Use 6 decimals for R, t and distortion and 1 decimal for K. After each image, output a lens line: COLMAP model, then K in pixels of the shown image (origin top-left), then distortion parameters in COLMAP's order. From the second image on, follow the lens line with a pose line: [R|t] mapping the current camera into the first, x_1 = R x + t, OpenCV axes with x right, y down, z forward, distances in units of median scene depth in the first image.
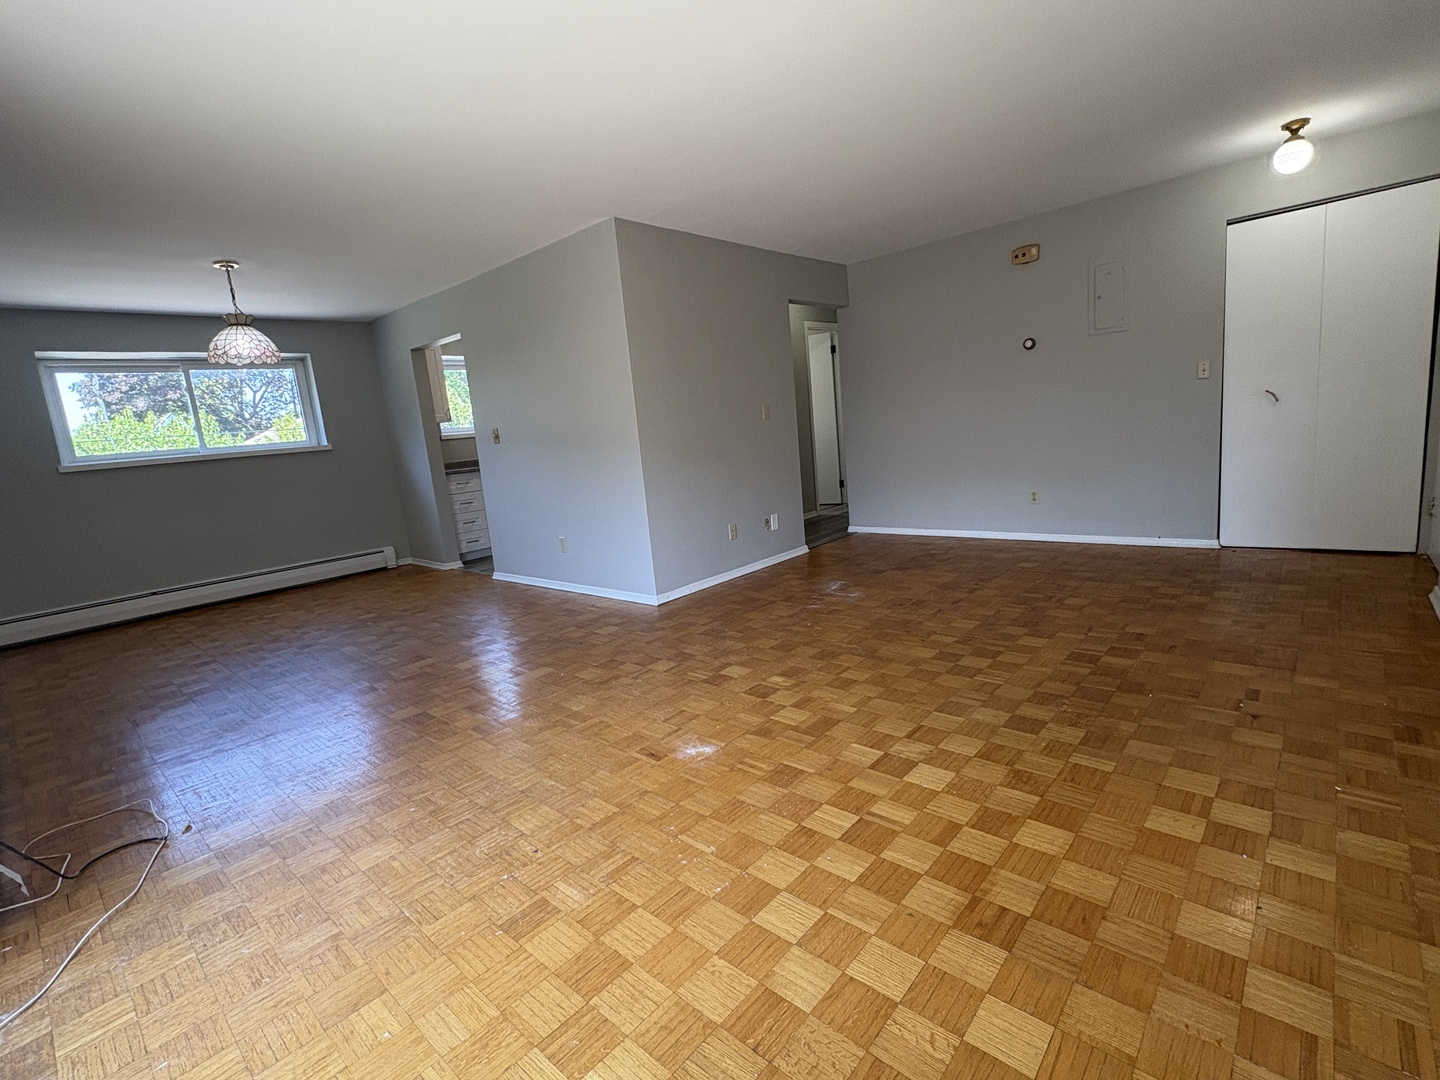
lens RADIAL K [[668.0, 0, 717.4], [0, 668.0, 540.4], [0, 0, 1]] dist [0.000697, -0.000388]
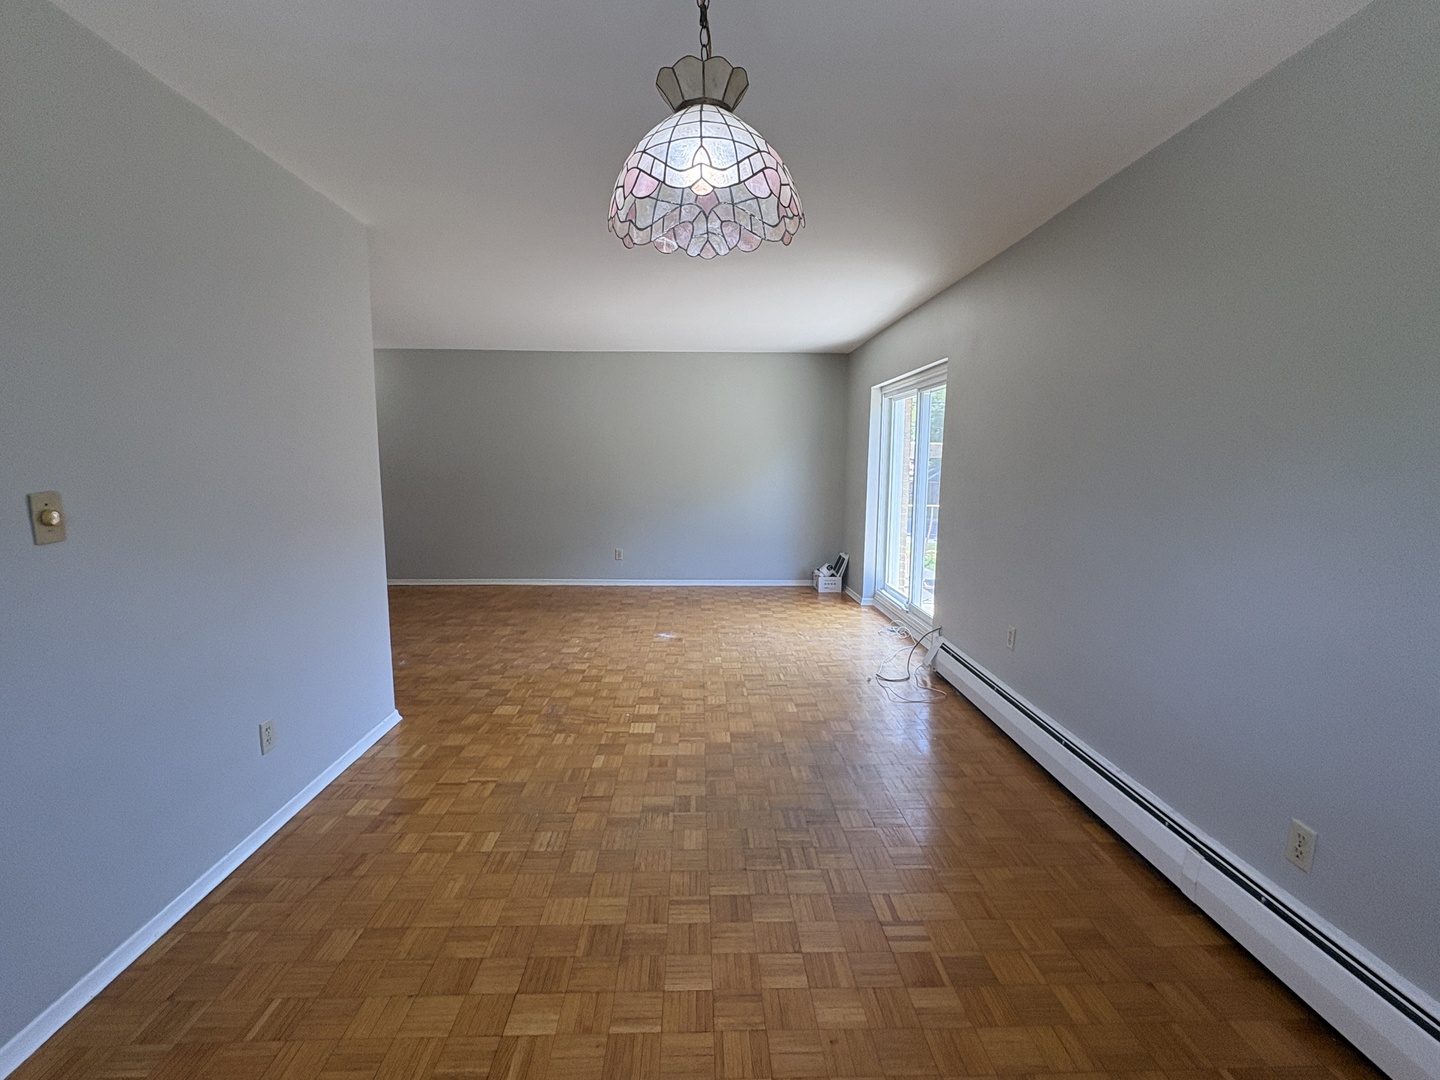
lens RADIAL K [[668.0, 0, 717.4], [0, 668.0, 540.4], [0, 0, 1]] dist [0.000697, -0.000388]
pose [[-0.694021, -0.002833, 0.719949, -1.084824], [0.178263, 0.968178, 0.175652, -0.211804], [-0.697537, 0.250246, -0.671431, 1.441317]]
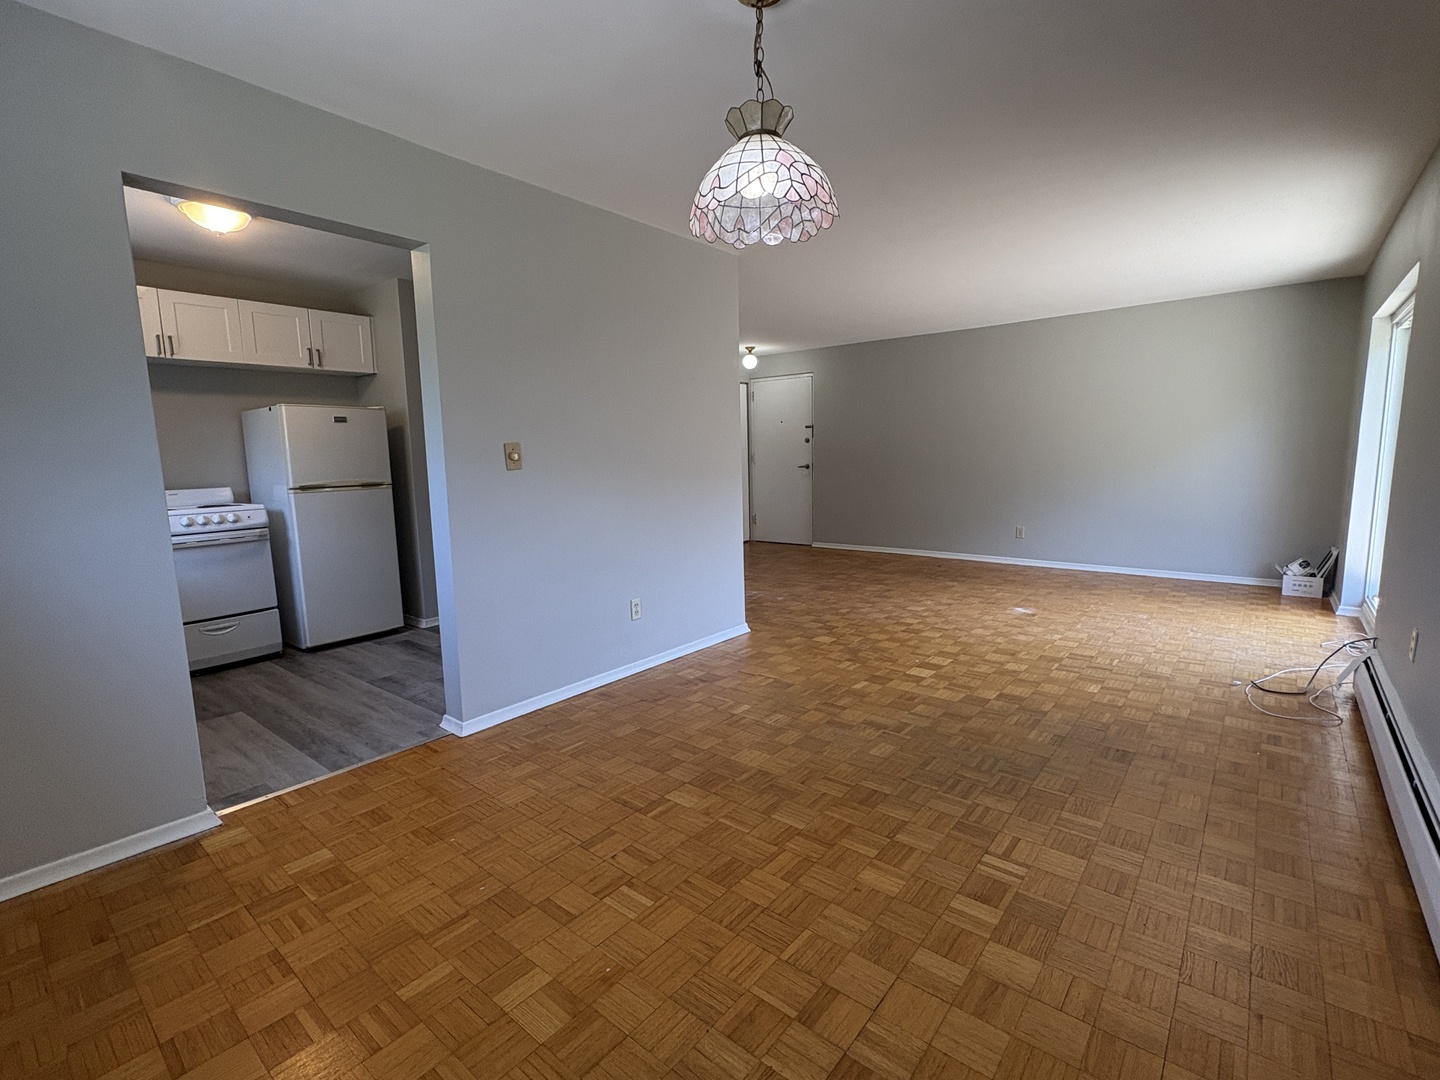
lens RADIAL K [[668.3, 0, 718.7], [0, 668.3, 541.1], [0, 0, 1]] dist [-0.000175, 0.000035]
pose [[-0.048149, -0.041243, 0.997988, -1.314026], [0.194950, 0.979544, 0.049887, -0.117161], [-0.979631, 0.196960, -0.039124, 1.255234]]
